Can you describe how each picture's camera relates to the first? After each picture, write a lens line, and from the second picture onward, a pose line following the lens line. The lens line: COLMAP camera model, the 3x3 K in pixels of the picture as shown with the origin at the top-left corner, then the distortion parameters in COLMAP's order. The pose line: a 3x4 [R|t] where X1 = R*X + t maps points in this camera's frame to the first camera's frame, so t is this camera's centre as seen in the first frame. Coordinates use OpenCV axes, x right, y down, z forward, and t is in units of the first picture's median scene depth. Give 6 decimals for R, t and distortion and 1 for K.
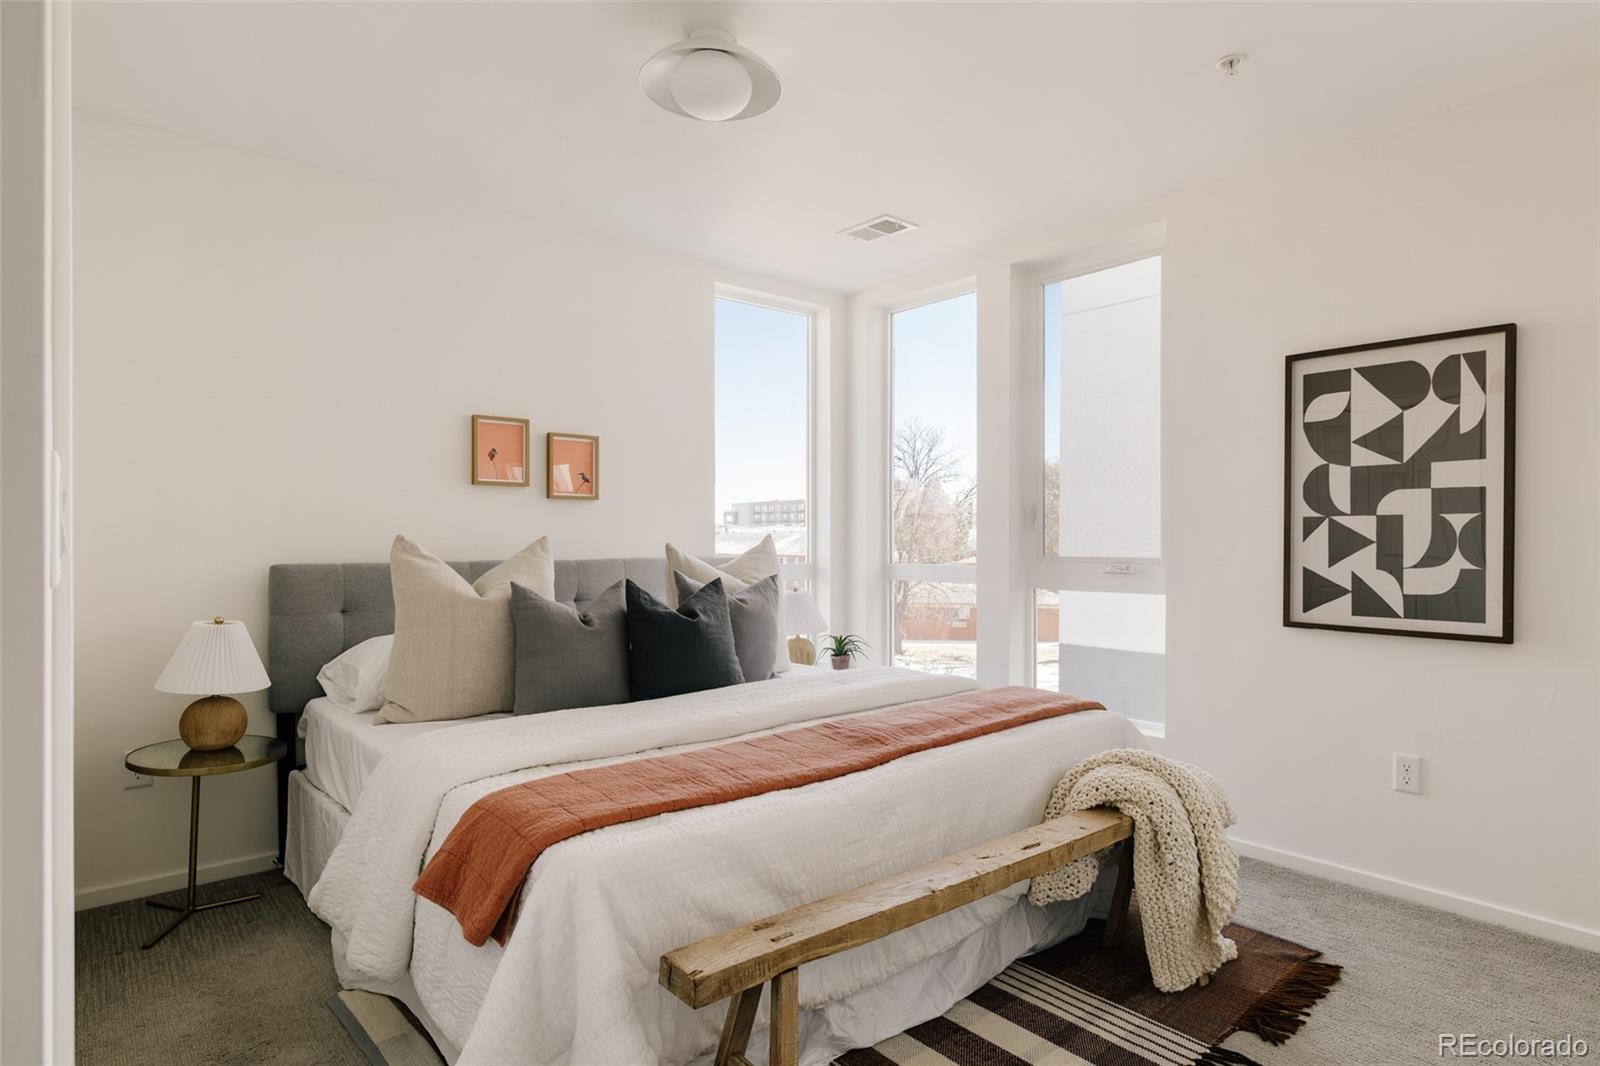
lens RADIAL K [[923.8, 0, 800.0], [0, 923.8, 533.0], [0, 0, 1]] dist [0.003331, 0.002228]
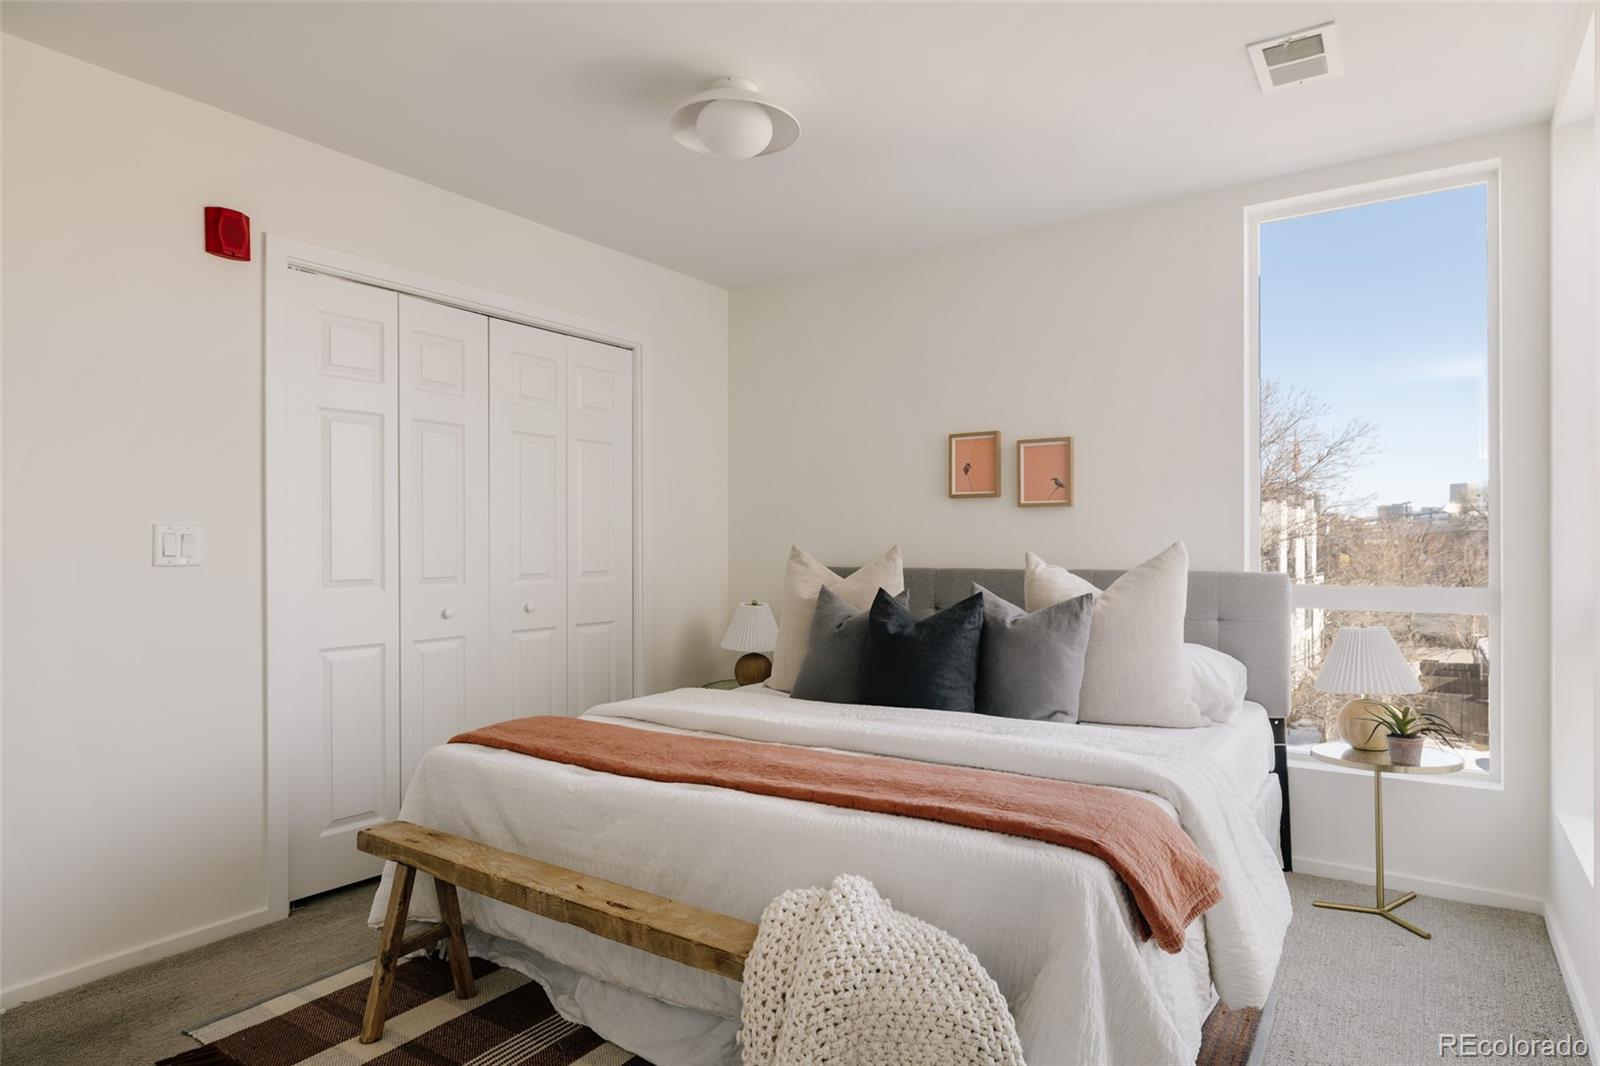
lens RADIAL K [[905.8, 0, 802.4], [0, 905.8, 546.8], [0, 0, 1]] dist [-0.001727, 0.000149]
pose [[0.262545, -0.002303, -0.964917, 0.617046], [0.006698, 0.999977, -0.000564, 0.004521], [0.964897, -0.006315, 0.262554, 0.529948]]
